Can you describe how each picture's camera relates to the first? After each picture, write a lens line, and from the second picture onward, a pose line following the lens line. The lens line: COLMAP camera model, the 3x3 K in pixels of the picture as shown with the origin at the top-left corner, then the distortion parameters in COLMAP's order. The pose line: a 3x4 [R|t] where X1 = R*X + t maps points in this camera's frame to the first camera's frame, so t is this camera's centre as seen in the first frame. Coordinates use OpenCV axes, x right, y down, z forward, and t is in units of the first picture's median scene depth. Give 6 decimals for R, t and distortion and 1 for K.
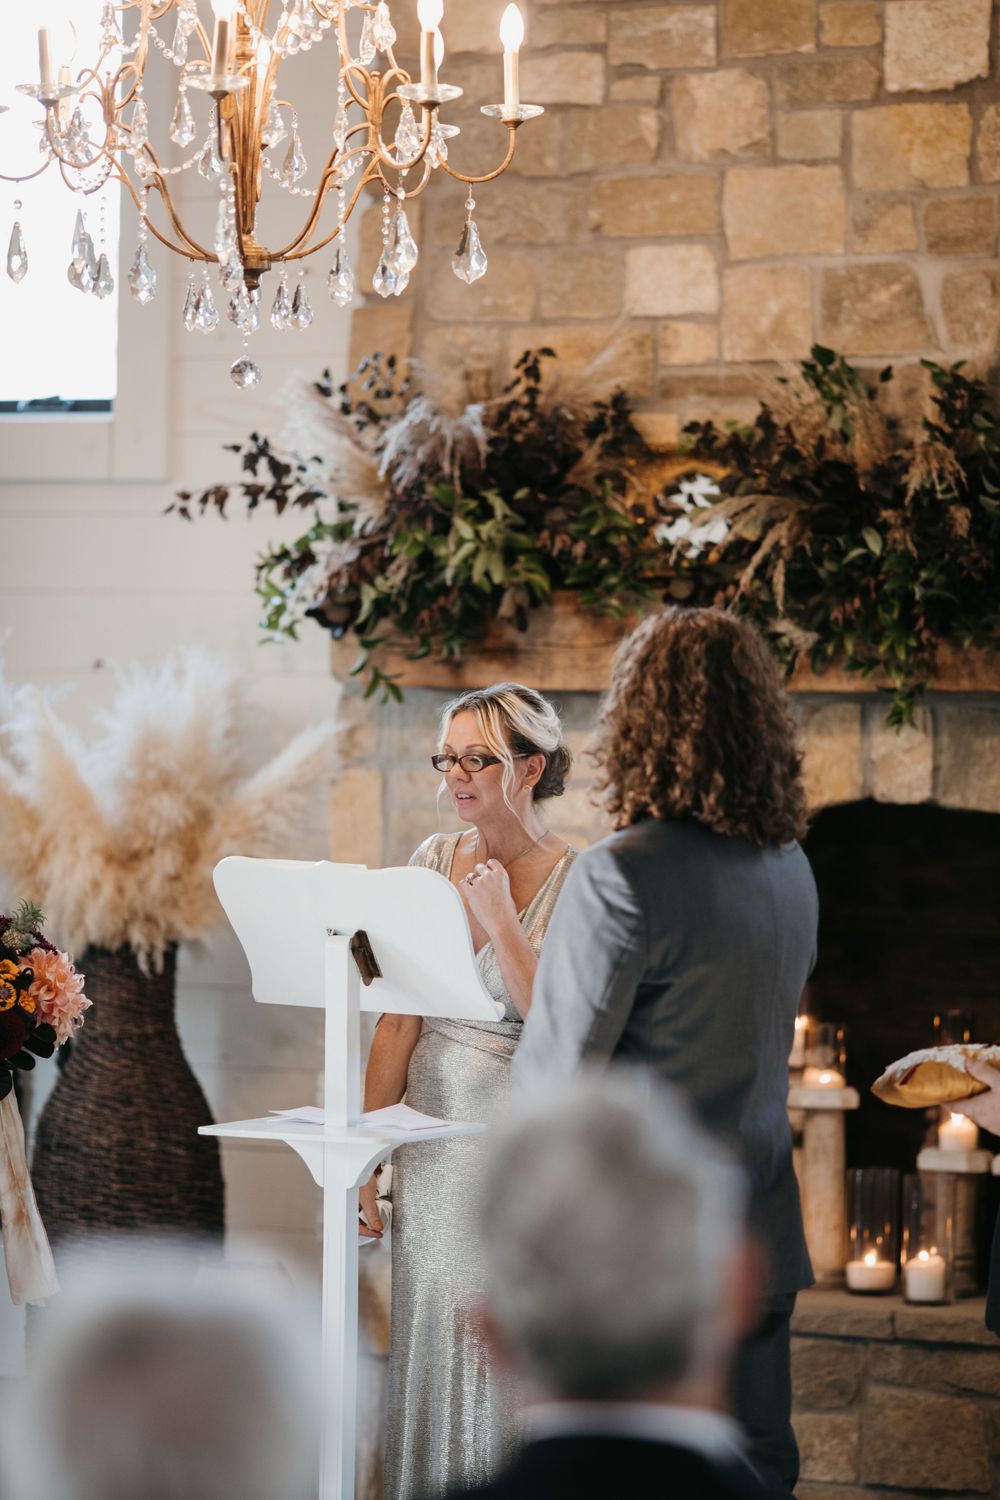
lens RADIAL K [[5826.5, 0, 504.5], [0, 5826.5, 747.4], [0, 0, 1]] dist [0.209729, 0.000000]
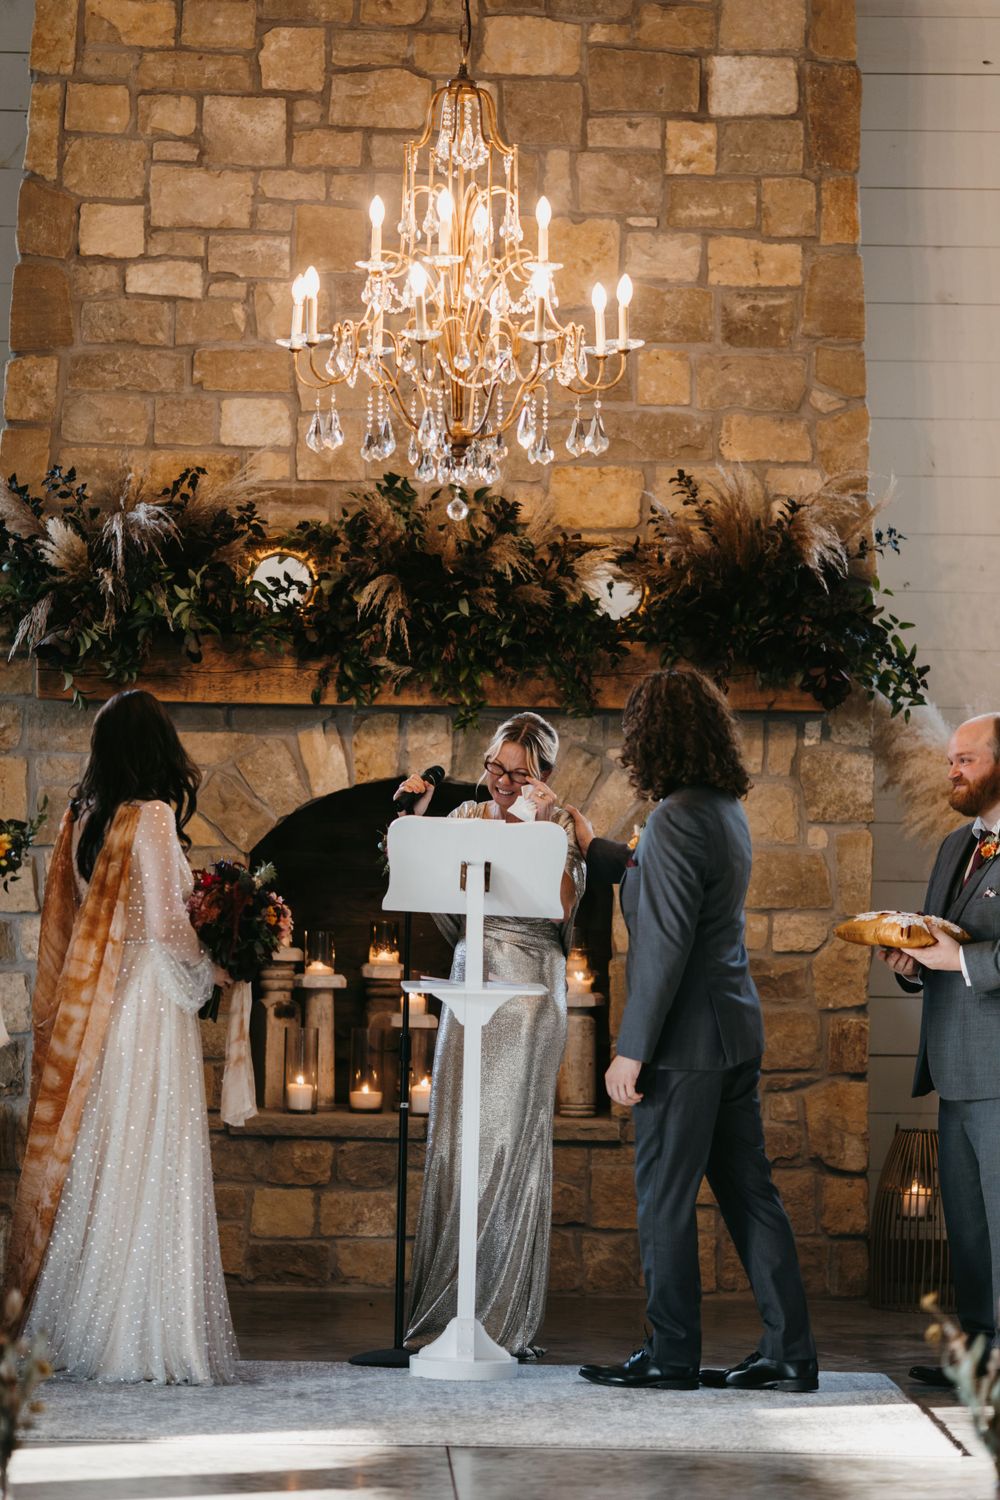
lens RADIAL K [[5826.5, 0, 525.4], [0, 5826.5, 749.7], [0, 0, 1]] dist [0.209729, 0.000000]
pose [[0.851859, 0.001407, 0.523769, -0.678936], [-0.004037, 0.999984, 0.003878, -0.004113], [-0.523755, -0.005418, 0.851852, -0.278612]]
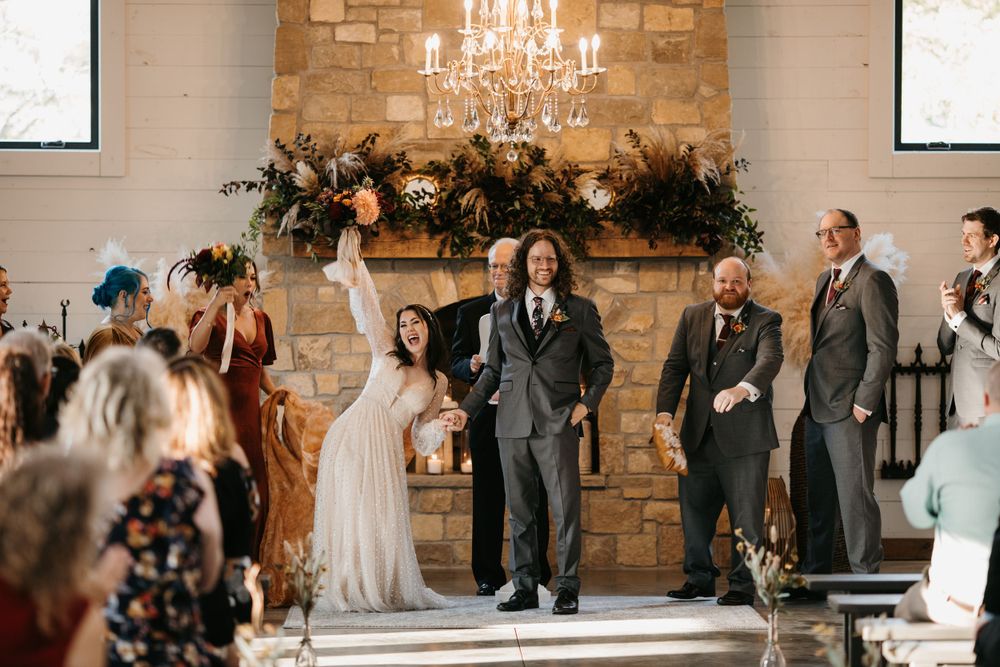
lens RADIAL K [[3884.4, 0, 497.4], [0, 3884.4, 337.0], [0, 0, 1]] dist [0.209729, 0.000000]
pose [[0.860836, -0.019979, 0.508491, -0.868796], [0.013433, 0.999773, 0.016541, -0.002050], [-0.508706, -0.007409, 0.860909, -0.600567]]
